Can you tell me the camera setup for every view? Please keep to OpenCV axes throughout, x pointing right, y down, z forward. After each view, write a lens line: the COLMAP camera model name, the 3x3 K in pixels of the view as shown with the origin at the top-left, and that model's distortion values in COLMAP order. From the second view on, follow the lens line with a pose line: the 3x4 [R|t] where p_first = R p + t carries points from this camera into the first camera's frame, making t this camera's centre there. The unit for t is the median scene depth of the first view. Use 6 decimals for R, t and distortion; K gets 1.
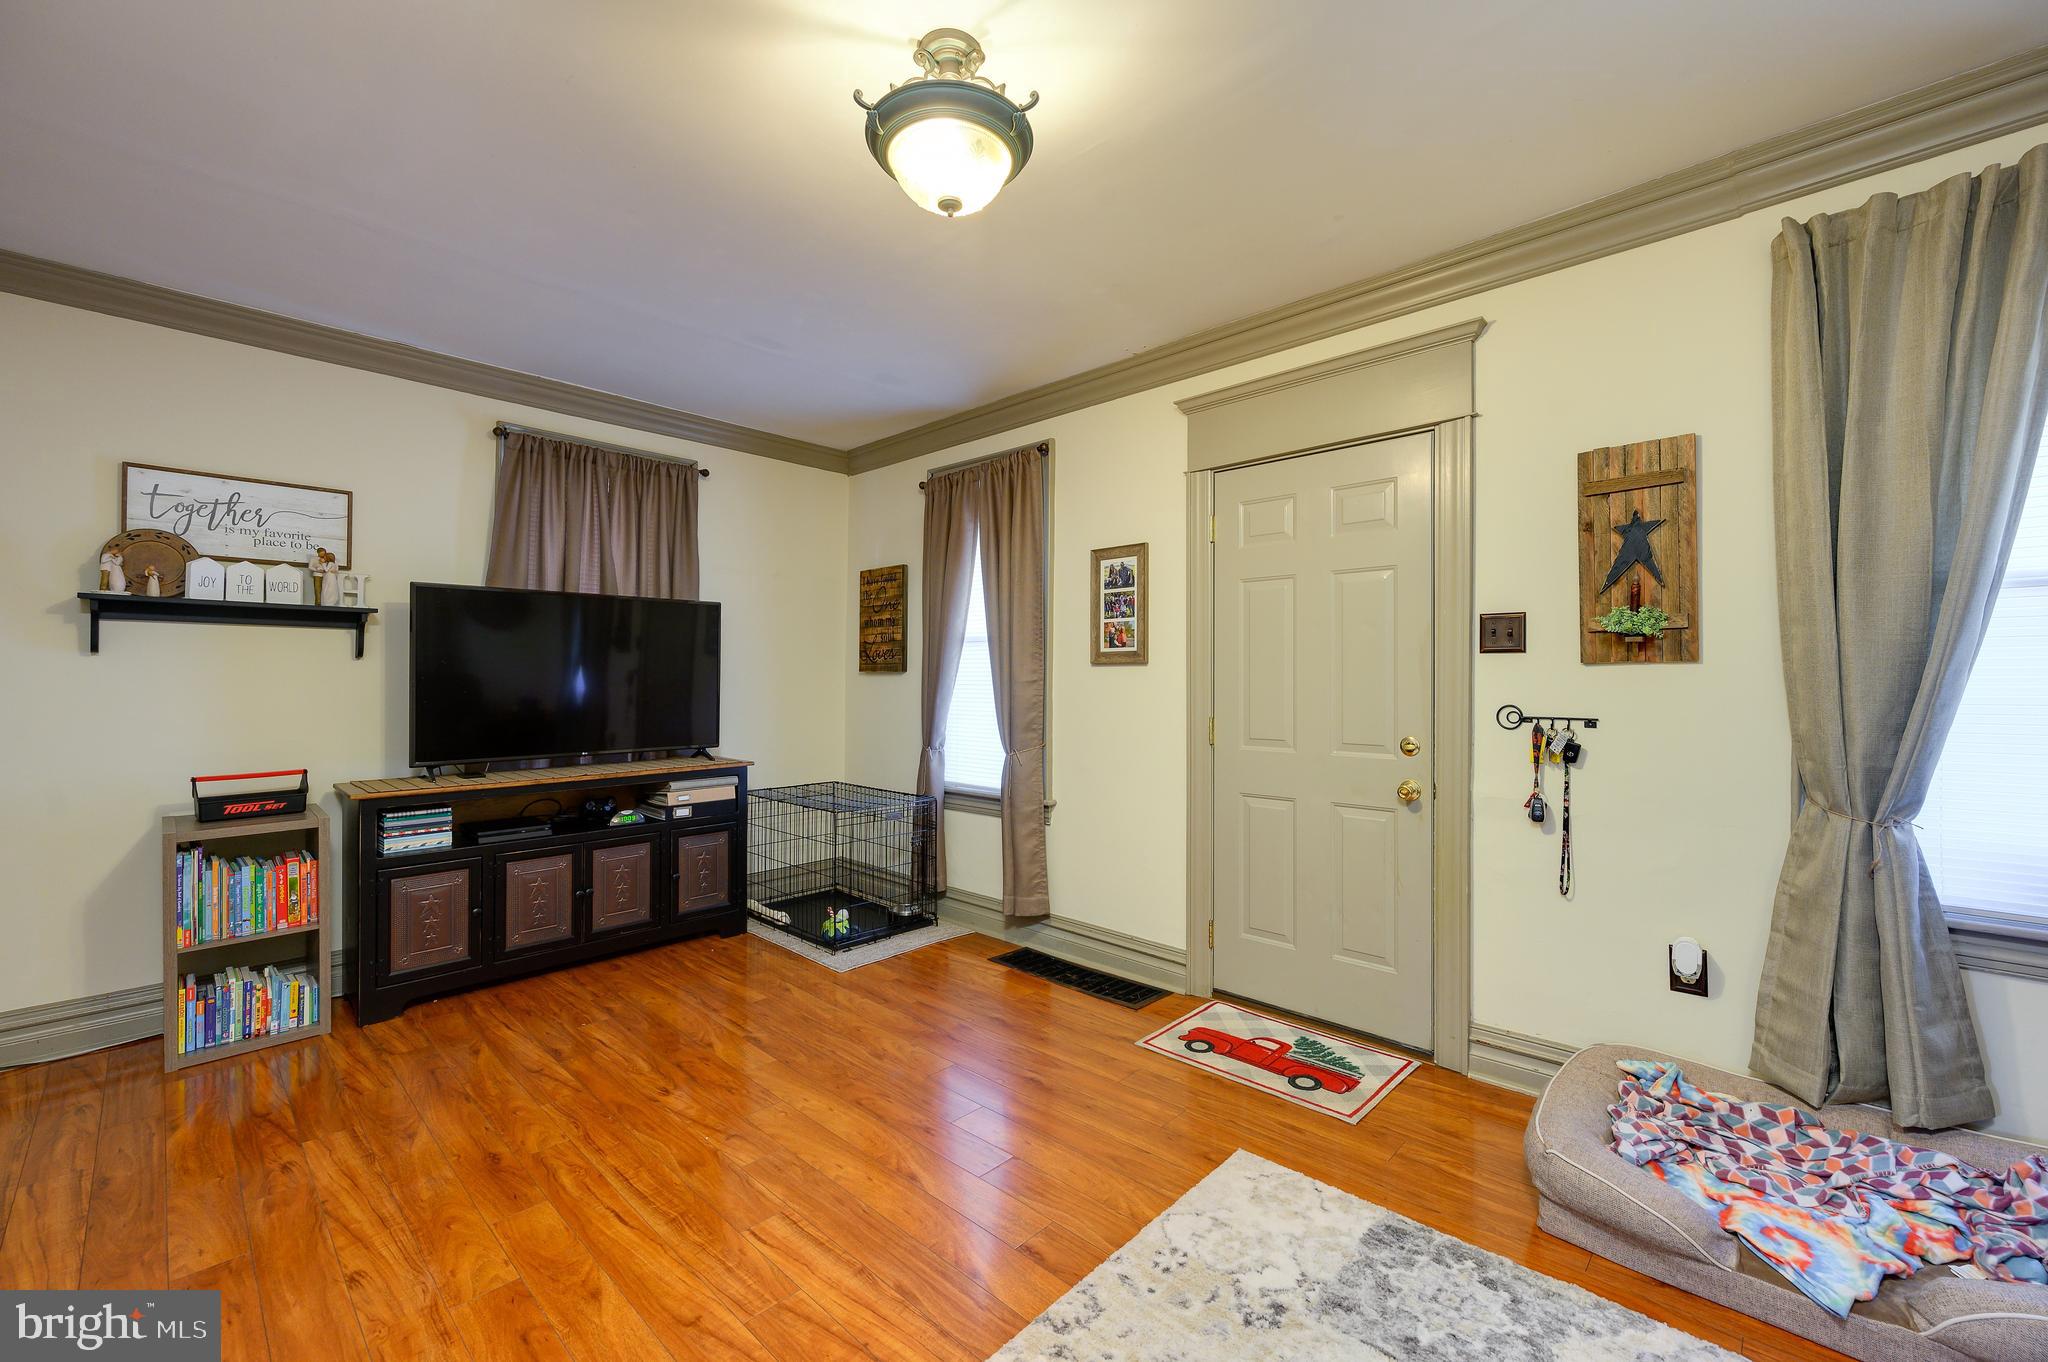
lens RADIAL K [[849.8, 0, 1025.0], [0, 849.8, 670.9], [0, 0, 1]] dist [0.000203, 0.000228]
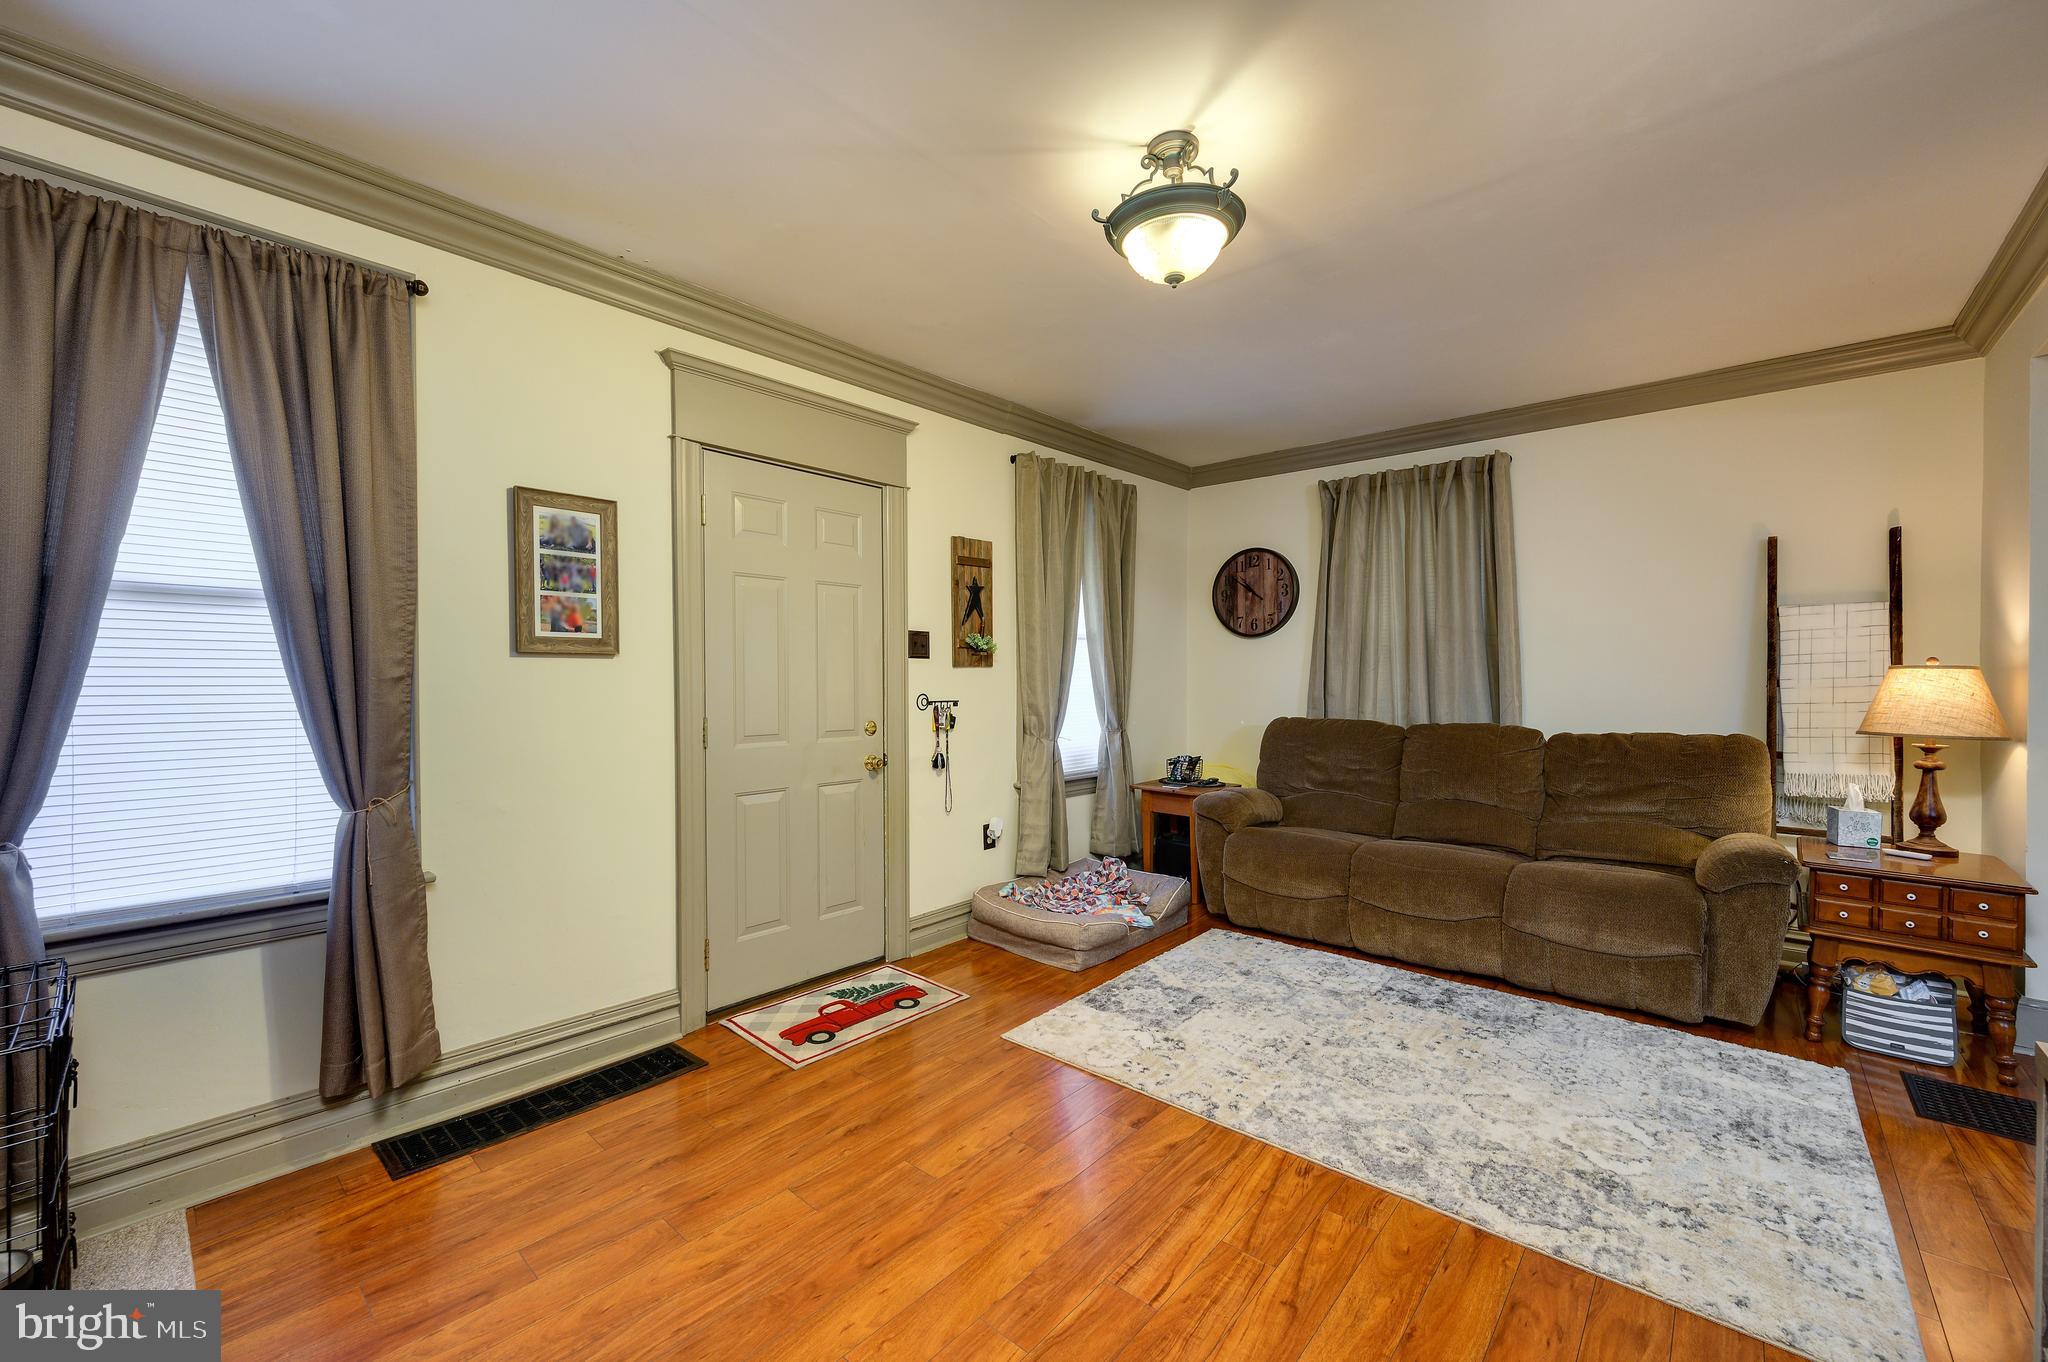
lens RADIAL K [[849.8, 0, 1024.8], [0, 849.8, 683.5], [0, 0, 1]] dist [0.000203, 0.000228]
pose [[-0.068166, -0.002102, 0.997672, -0.861787], [-0.004450, 0.999988, 0.001803, 0.018253], [-0.997664, -0.004317, -0.068174, 0.870397]]
